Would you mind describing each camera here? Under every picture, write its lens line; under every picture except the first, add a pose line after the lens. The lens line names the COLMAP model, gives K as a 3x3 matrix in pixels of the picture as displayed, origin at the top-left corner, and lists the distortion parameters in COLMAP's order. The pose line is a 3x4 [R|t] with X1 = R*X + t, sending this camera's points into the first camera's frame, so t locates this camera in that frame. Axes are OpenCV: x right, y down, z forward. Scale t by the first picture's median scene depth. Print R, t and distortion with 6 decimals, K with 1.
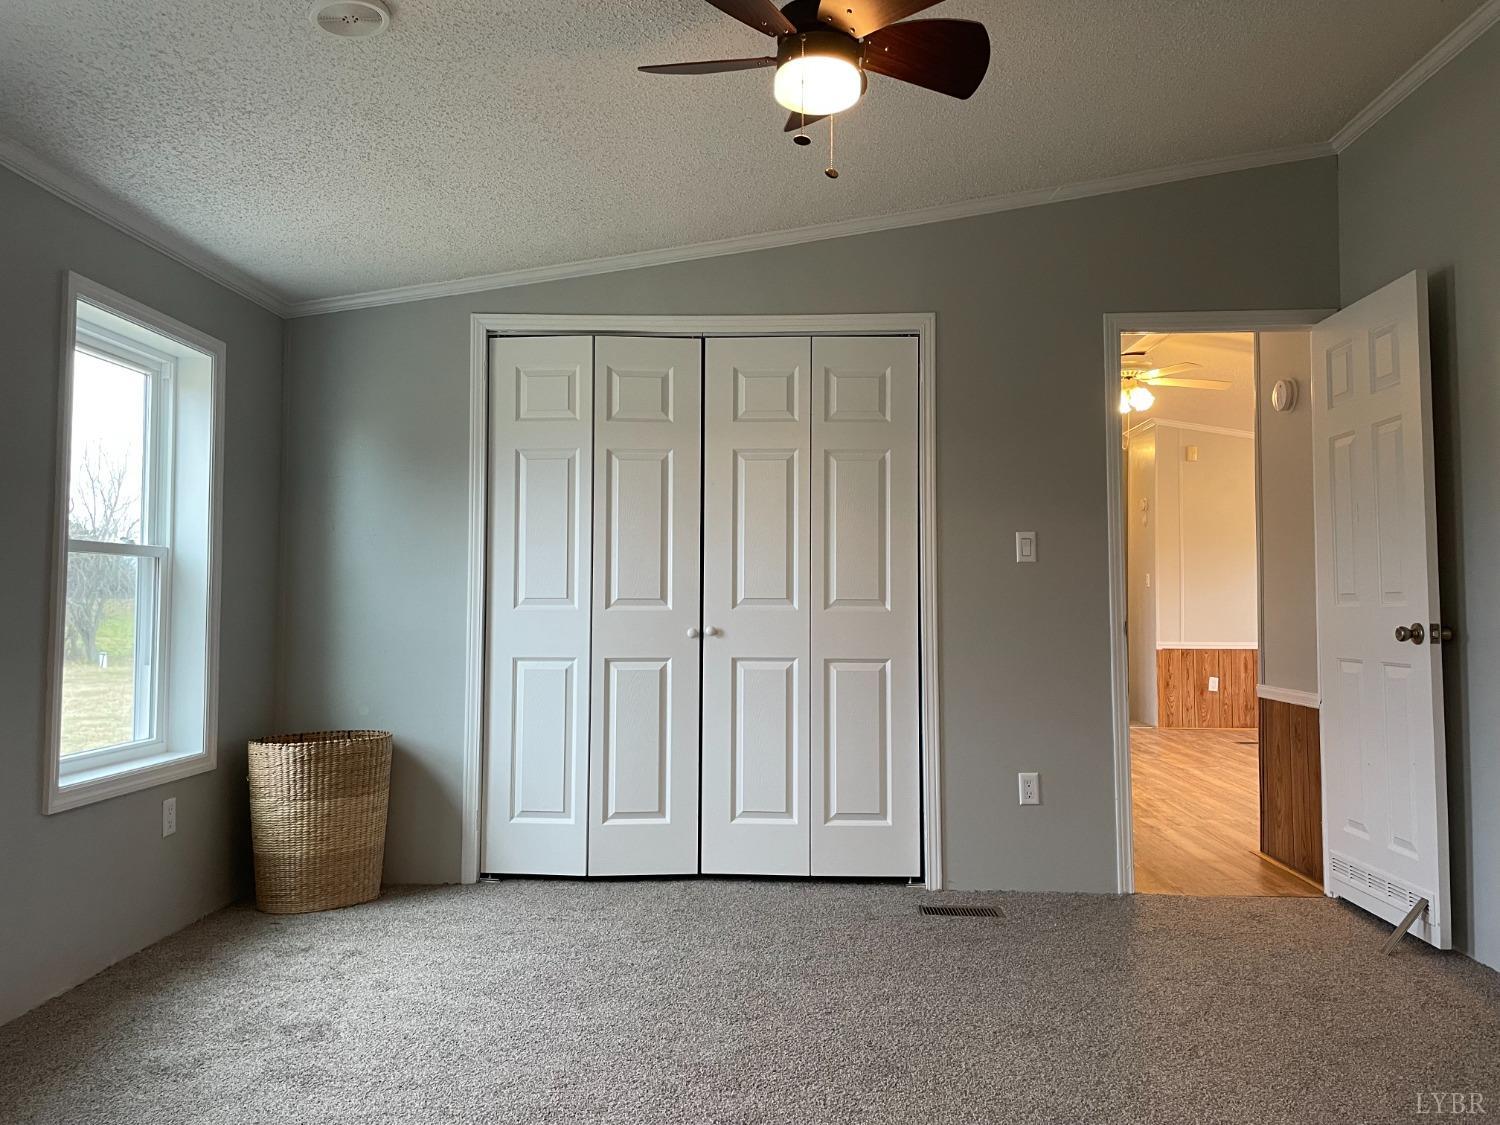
lens RADIAL K [[1130.7, 0, 755.0], [0, 1130.7, 551.1], [0, 0, 1]] dist [0.095166, -0.125657]
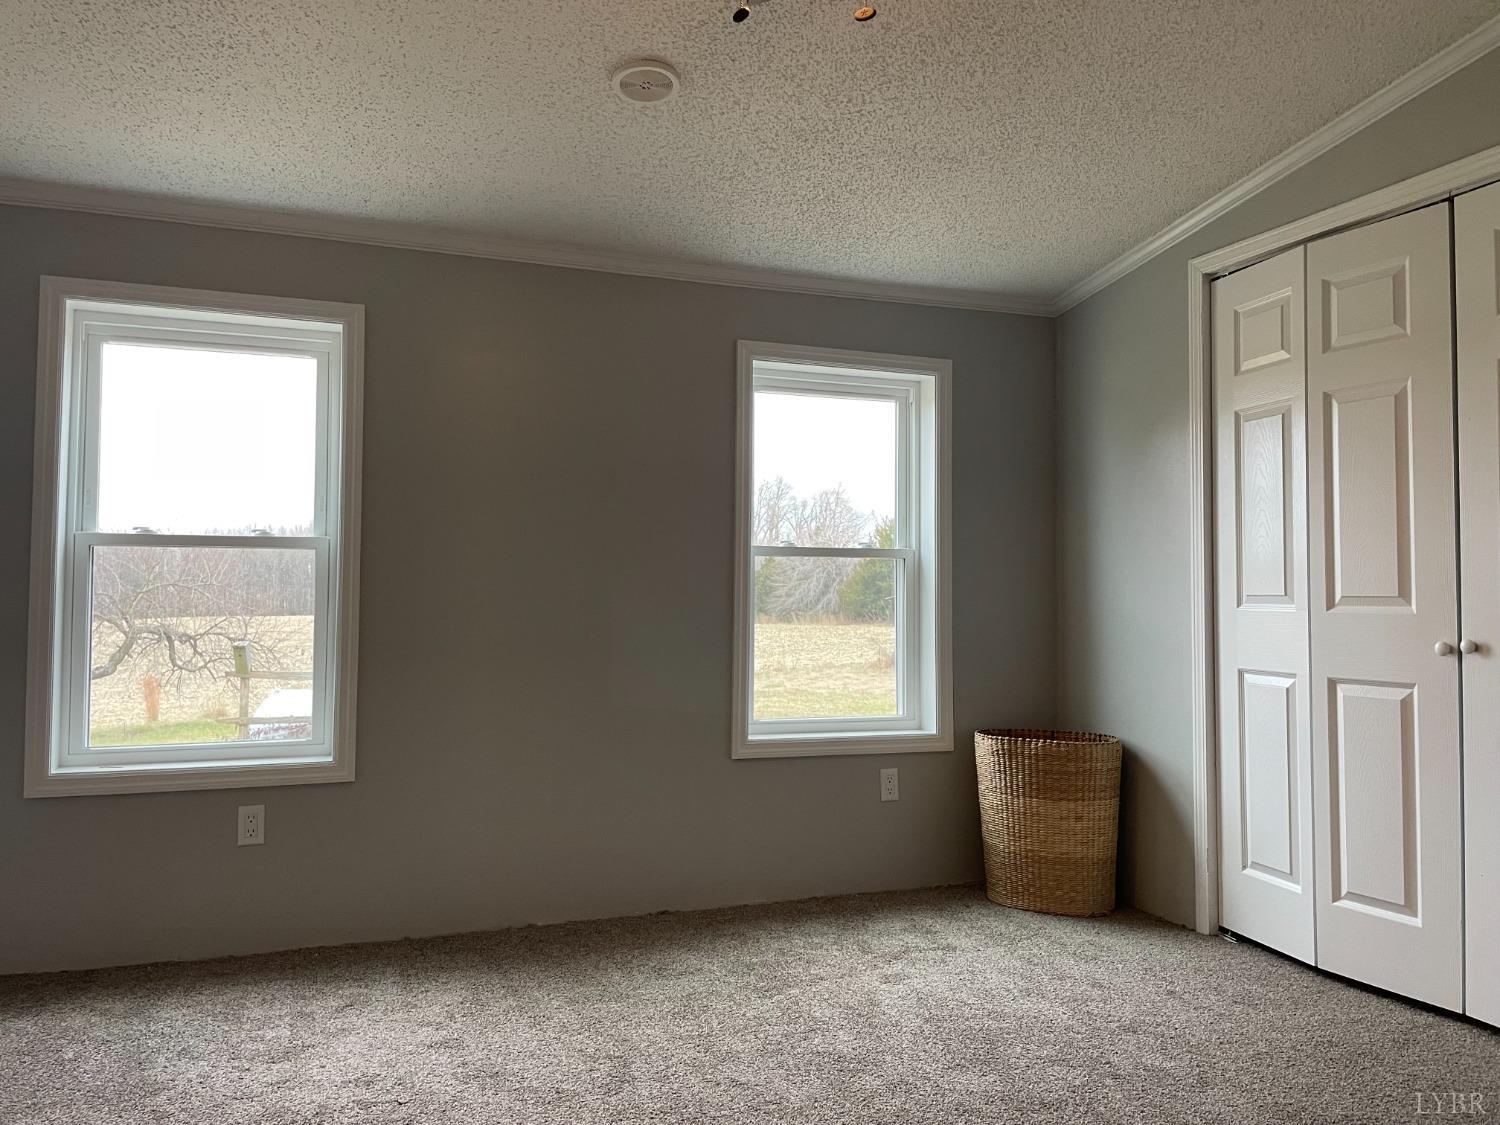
lens RADIAL K [[1130.7, 0, 755.0], [0, 1130.7, 551.1], [0, 0, 1]] dist [0.095166, -0.125657]
pose [[0.381097, -0.036910, -0.923798, 0.455060], [0.035019, 0.999062, -0.025470, 0.020699], [0.923872, -0.022644, 0.382032, 0.411610]]
